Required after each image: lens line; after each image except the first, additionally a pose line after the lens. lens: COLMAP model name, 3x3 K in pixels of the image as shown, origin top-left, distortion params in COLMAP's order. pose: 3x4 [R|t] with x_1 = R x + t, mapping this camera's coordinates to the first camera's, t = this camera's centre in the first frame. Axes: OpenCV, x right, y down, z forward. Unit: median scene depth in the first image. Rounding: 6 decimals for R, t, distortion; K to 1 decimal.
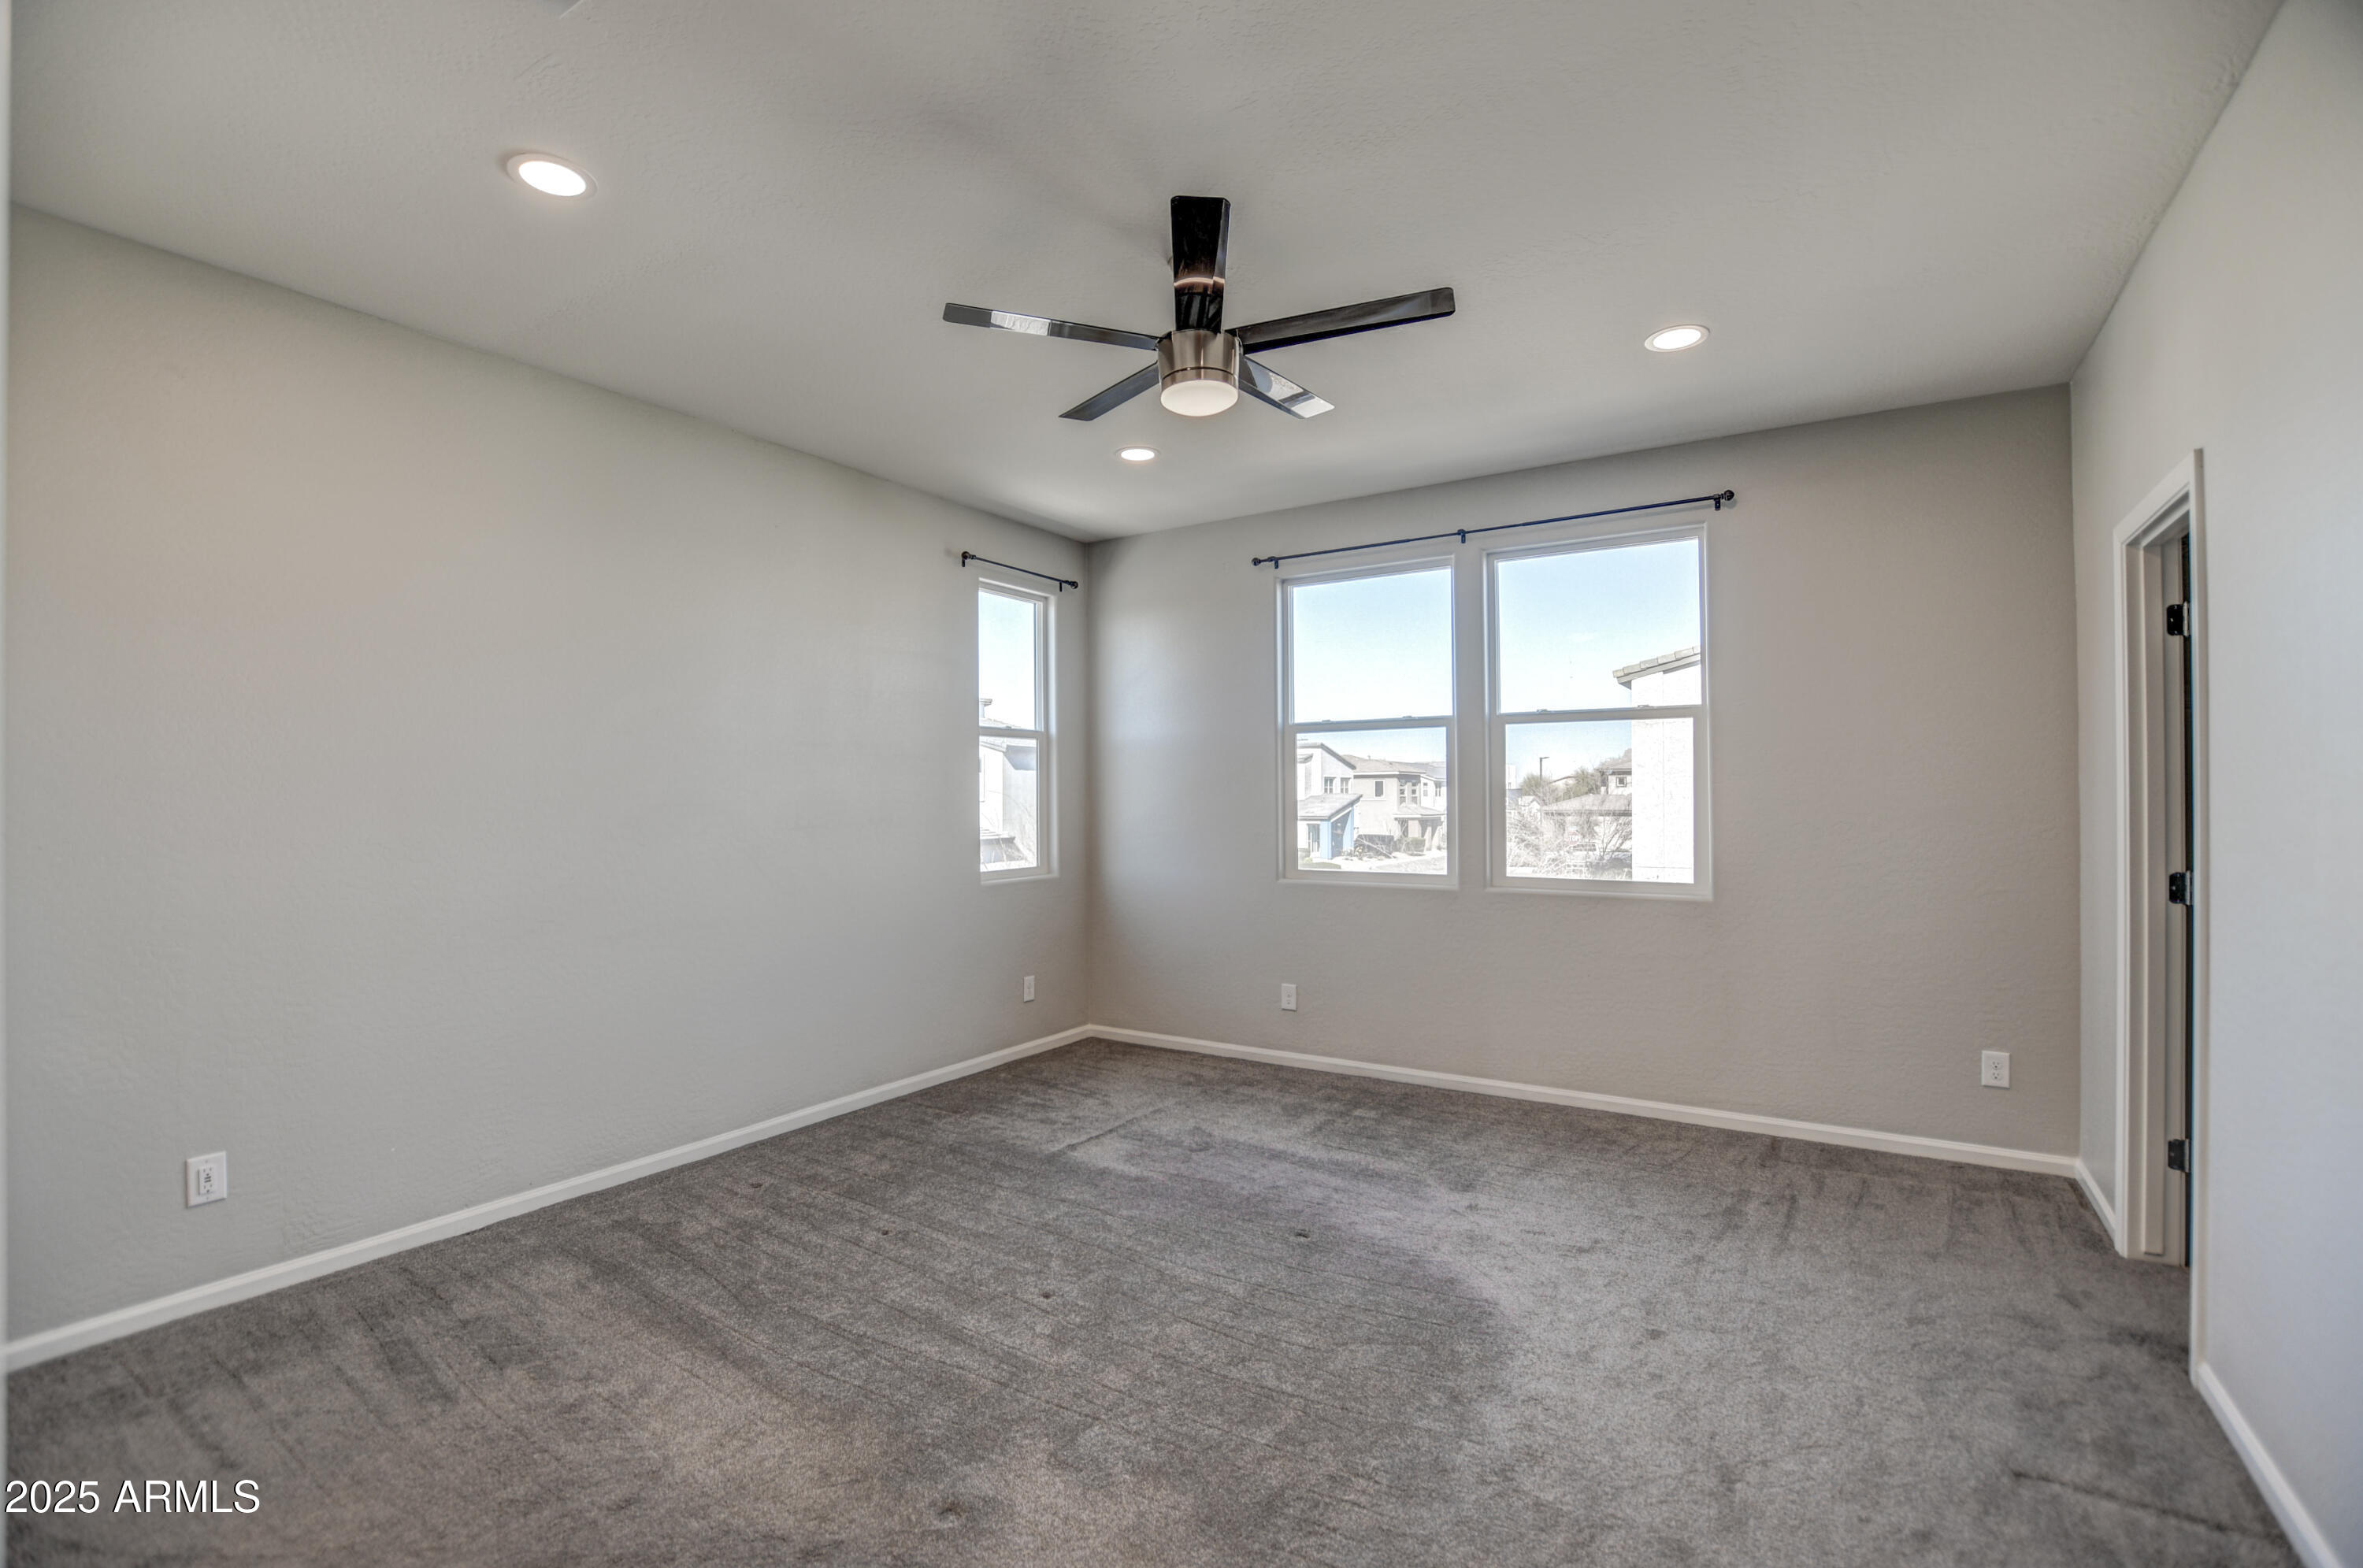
lens RADIAL K [[1054.4, 0, 1183.4], [0, 1054.4, 803.5], [0, 0, 1]] dist [-0.023397, 0.001486]
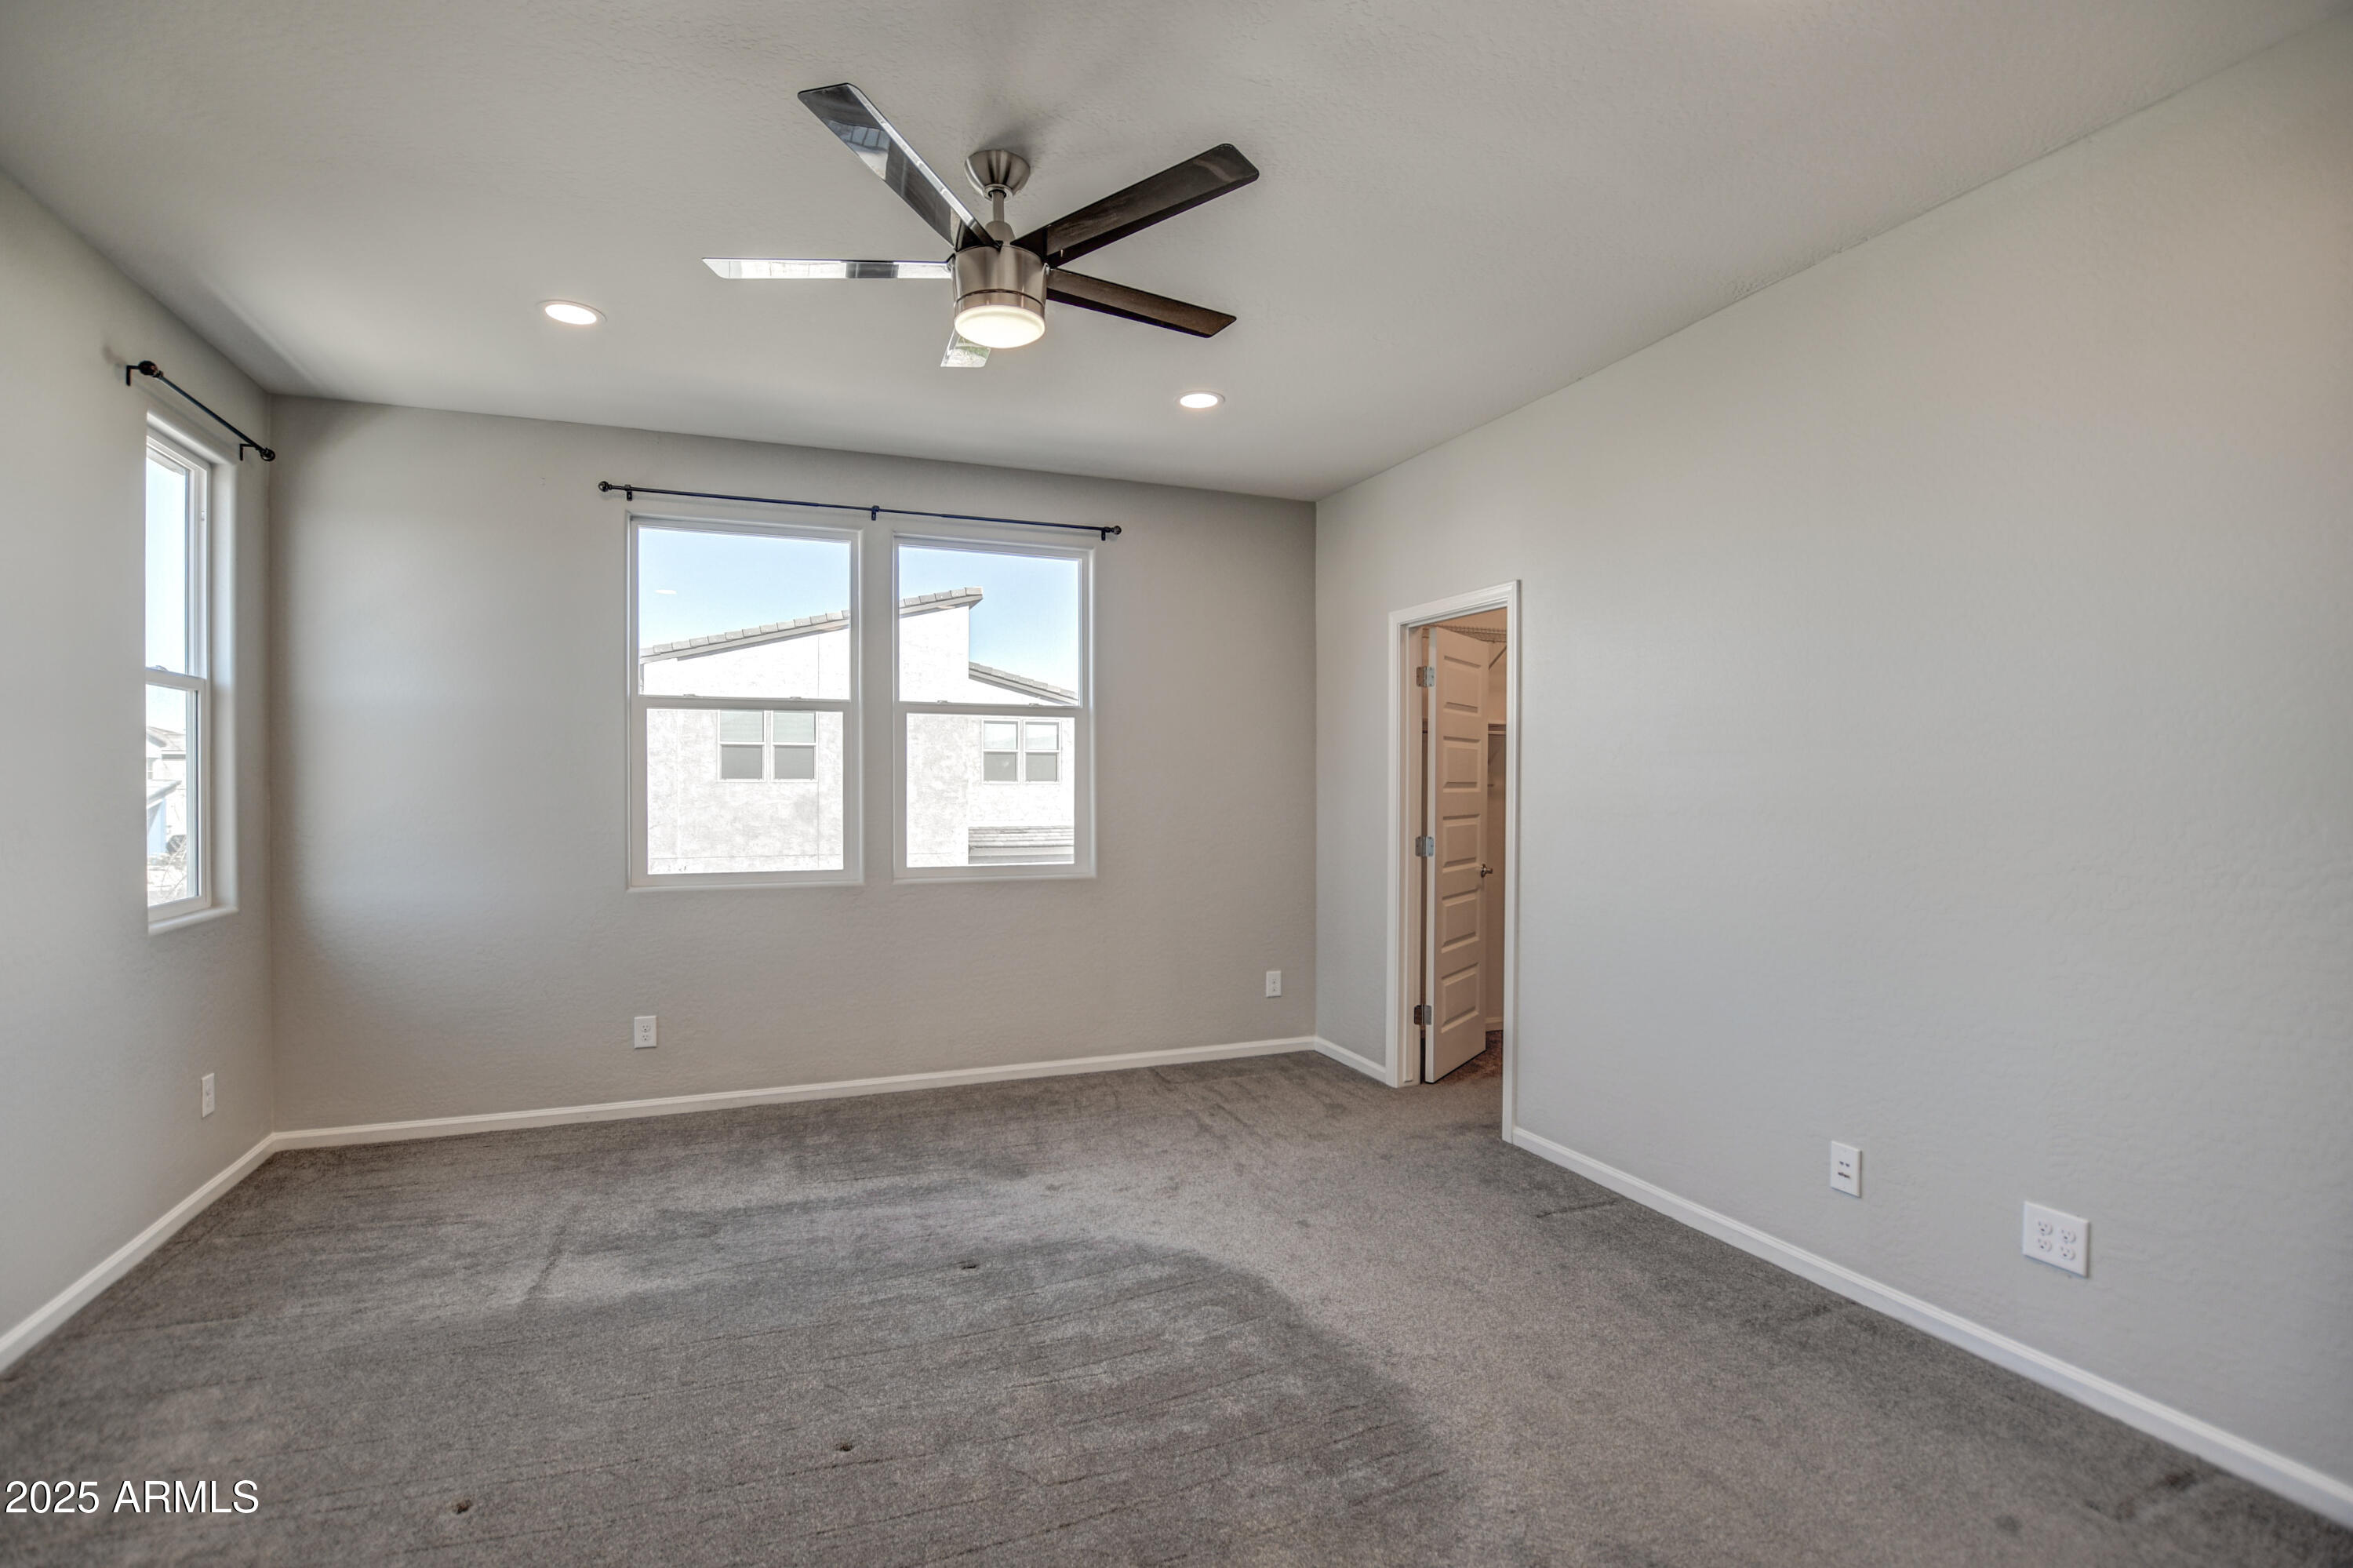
lens RADIAL K [[1070.9, 0, 1164.0], [0, 1070.9, 798.1], [0, 0, 1]] dist [-0.027142, 0.006127]
pose [[0.588921, -0.006120, 0.808167, -0.408498], [0.001710, 0.999979, 0.006327, -0.001555], [-0.808189, -0.002344, 0.588919, 0.243980]]
